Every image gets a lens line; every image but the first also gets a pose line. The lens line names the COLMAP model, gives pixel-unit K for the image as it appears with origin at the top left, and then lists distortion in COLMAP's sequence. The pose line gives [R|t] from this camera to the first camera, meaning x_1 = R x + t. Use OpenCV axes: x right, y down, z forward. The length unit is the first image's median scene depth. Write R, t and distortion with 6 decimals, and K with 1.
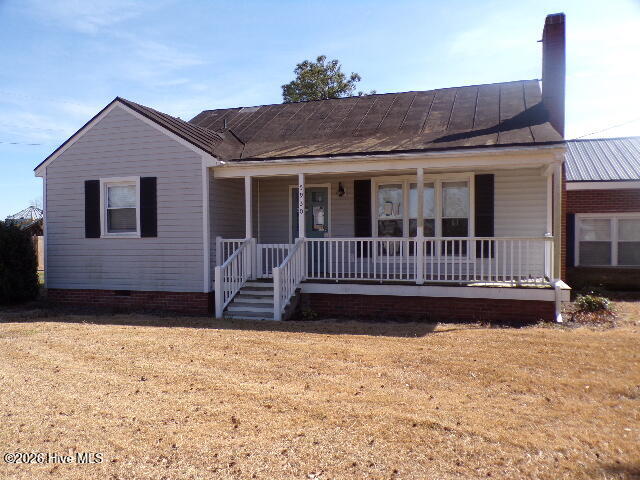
lens RADIAL K [[563.5, 0, 319.2], [0, 563.5, 239.4], [0, 0, 1]] dist [-0.017282, -0.003874]
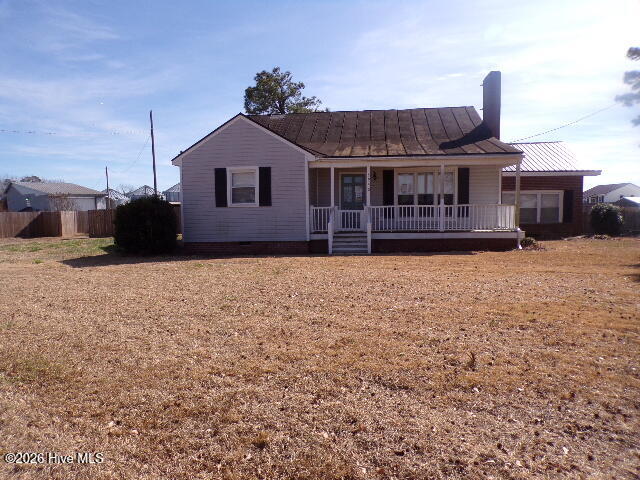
lens RADIAL K [[460.2, 0, 318.1], [0, 460.2, 239.3], [0, 0, 1]] dist [0.007050, 0.004677]
pose [[0.973434, -0.023932, 0.227715, -0.447489], [0.008812, 0.997702, 0.067186, 0.002890], [-0.228799, -0.063394, 0.971407, -0.260557]]
